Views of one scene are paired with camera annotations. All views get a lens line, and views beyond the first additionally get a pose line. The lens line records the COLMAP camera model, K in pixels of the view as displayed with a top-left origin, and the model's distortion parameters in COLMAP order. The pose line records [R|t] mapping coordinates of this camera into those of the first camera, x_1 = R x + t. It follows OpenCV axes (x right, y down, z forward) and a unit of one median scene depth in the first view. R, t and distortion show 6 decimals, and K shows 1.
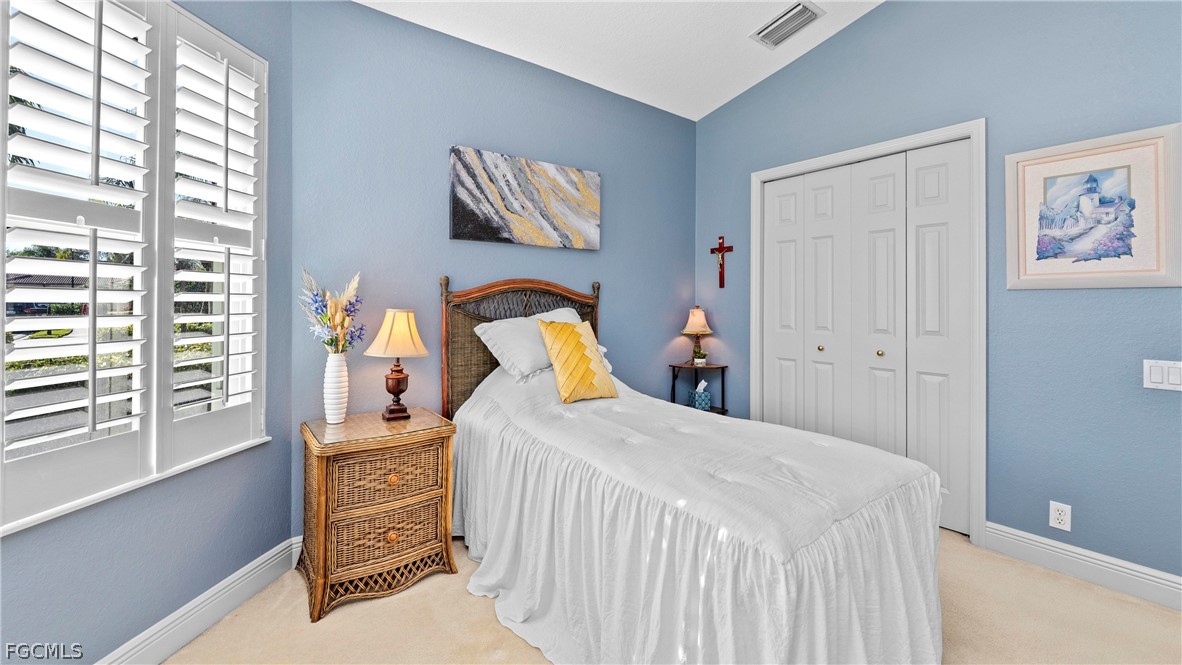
lens RADIAL K [[485.2, 0, 591.2], [0, 485.2, 297.6], [0, 0, 1]] dist [-0.000206, 0.000018]
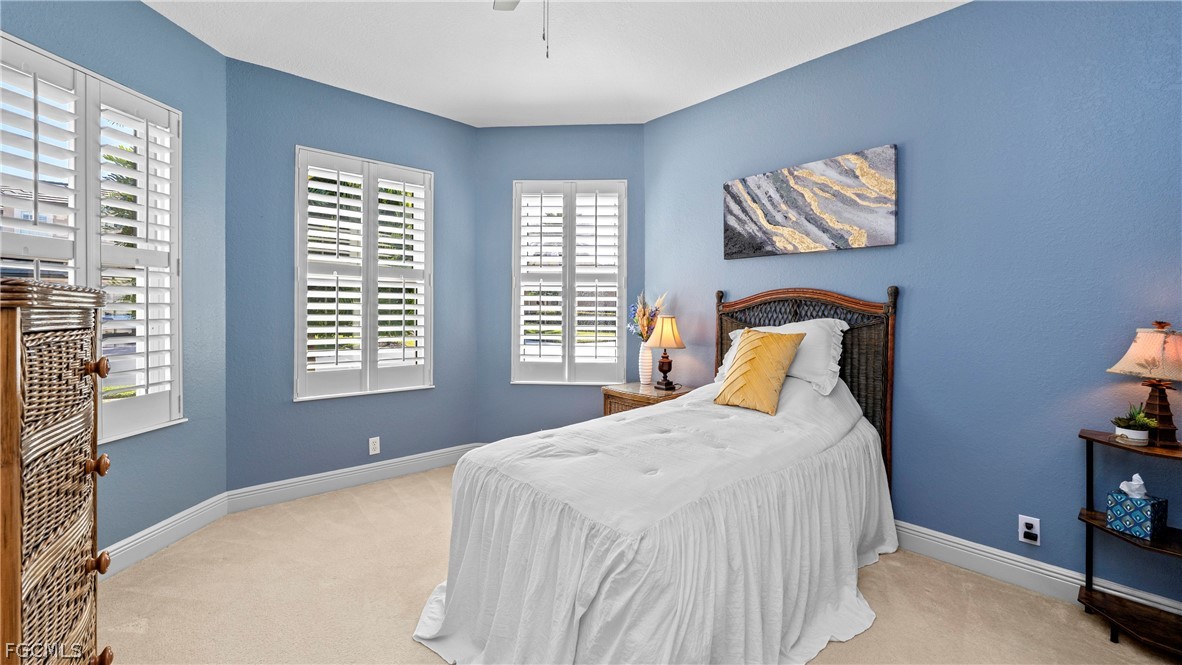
lens RADIAL K [[486.8, 0, 591.1], [0, 486.8, 312.8], [0, 0, 1]] dist [0.000238, 0.000030]
pose [[0.075915, 0.007542, -0.997086, 0.863180], [0.004454, 0.999959, 0.007903, 0.002351], [0.997104, -0.005041, 0.075878, 0.534213]]
